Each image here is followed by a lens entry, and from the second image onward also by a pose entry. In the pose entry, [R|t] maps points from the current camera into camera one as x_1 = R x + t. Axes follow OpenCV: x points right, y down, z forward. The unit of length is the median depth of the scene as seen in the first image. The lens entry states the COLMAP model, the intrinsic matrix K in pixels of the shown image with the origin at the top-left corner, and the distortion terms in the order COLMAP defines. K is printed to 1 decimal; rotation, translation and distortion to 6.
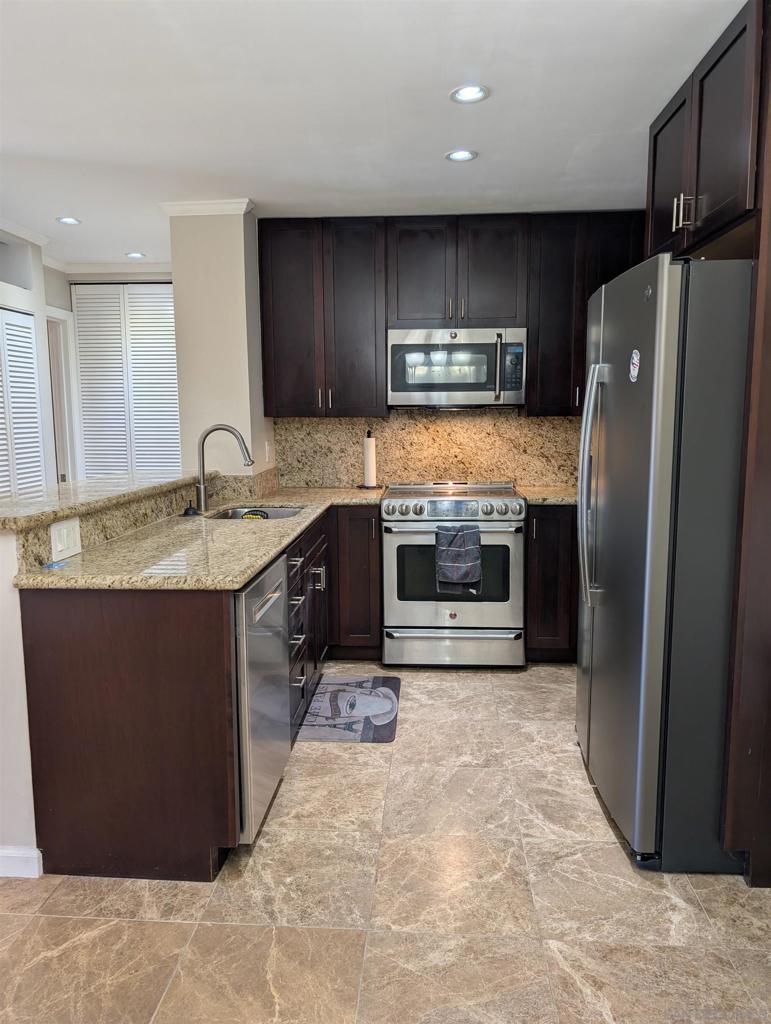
lens RADIAL K [[729.9, 0, 379.6], [0, 729.9, 514.7], [0, 0, 1]] dist [0.010167, -0.009290]
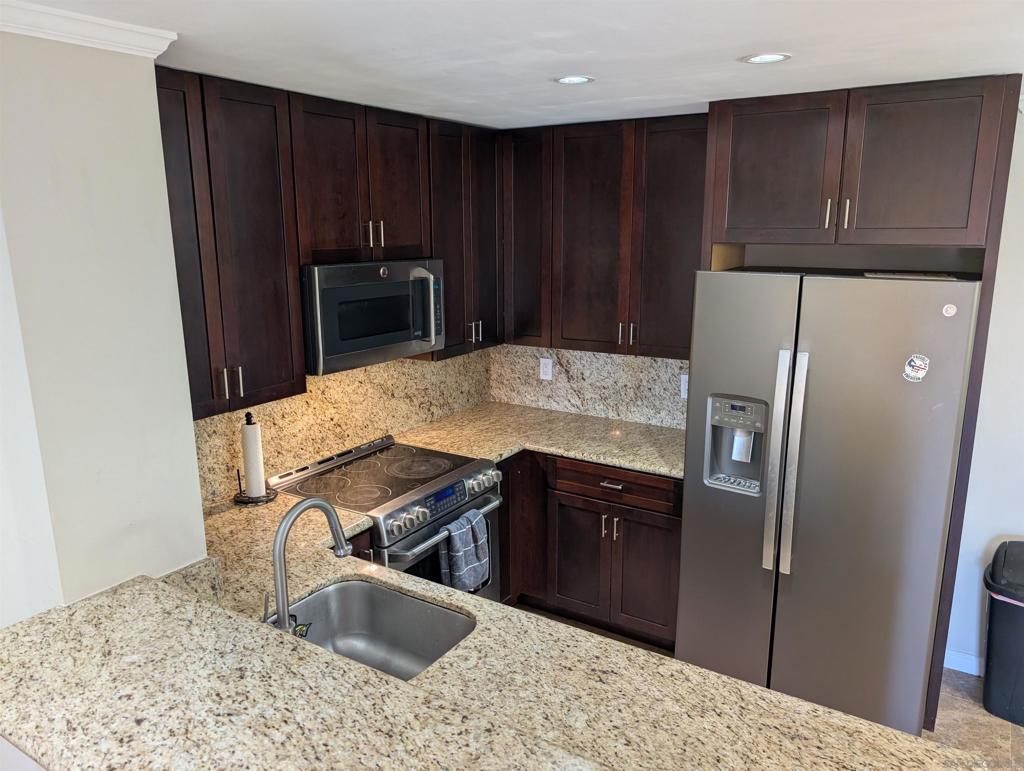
lens RADIAL K [[729.9, 0, 516.1], [0, 729.9, 387.8], [0, 0, 1]] dist [0.010167, -0.009290]
pose [[0.479207, -0.187546, 0.857431, -0.564429], [0.122636, 0.981628, 0.146173, -0.253780], [-0.869092, 0.035105, 0.493403, 0.598855]]
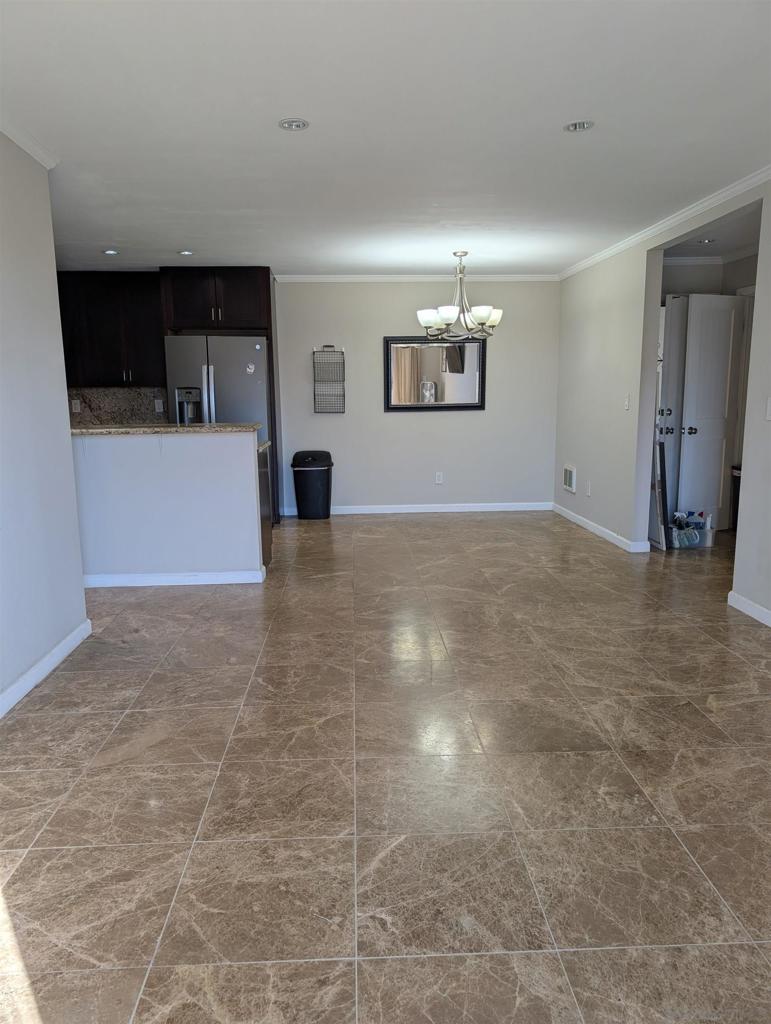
lens RADIAL K [[729.9, 0, 379.6], [0, 729.9, 514.7], [0, 0, 1]] dist [0.010167, -0.009290]
pose [[-0.108217, -0.159636, 0.981226, -1.757678], [0.149388, 0.973204, 0.174807, -0.035465], [-0.982839, 0.165500, -0.081469, 0.498539]]
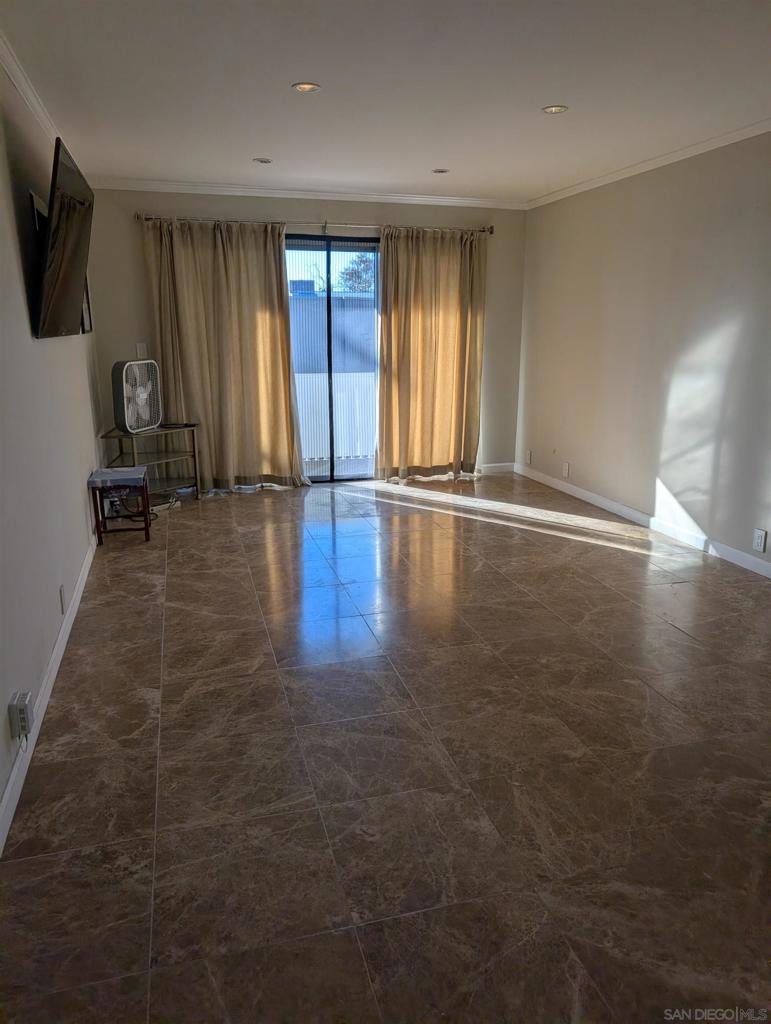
lens RADIAL K [[744.1, 0, 398.1], [0, 744.1, 515.5], [0, 0, 1]] dist [0.011290, -0.001667]
pose [[0.350309, 0.237198, -0.906102, -0.180277], [-0.130344, 0.970334, 0.203621, 0.010189], [0.927520, 0.046775, 0.370834, -0.094875]]
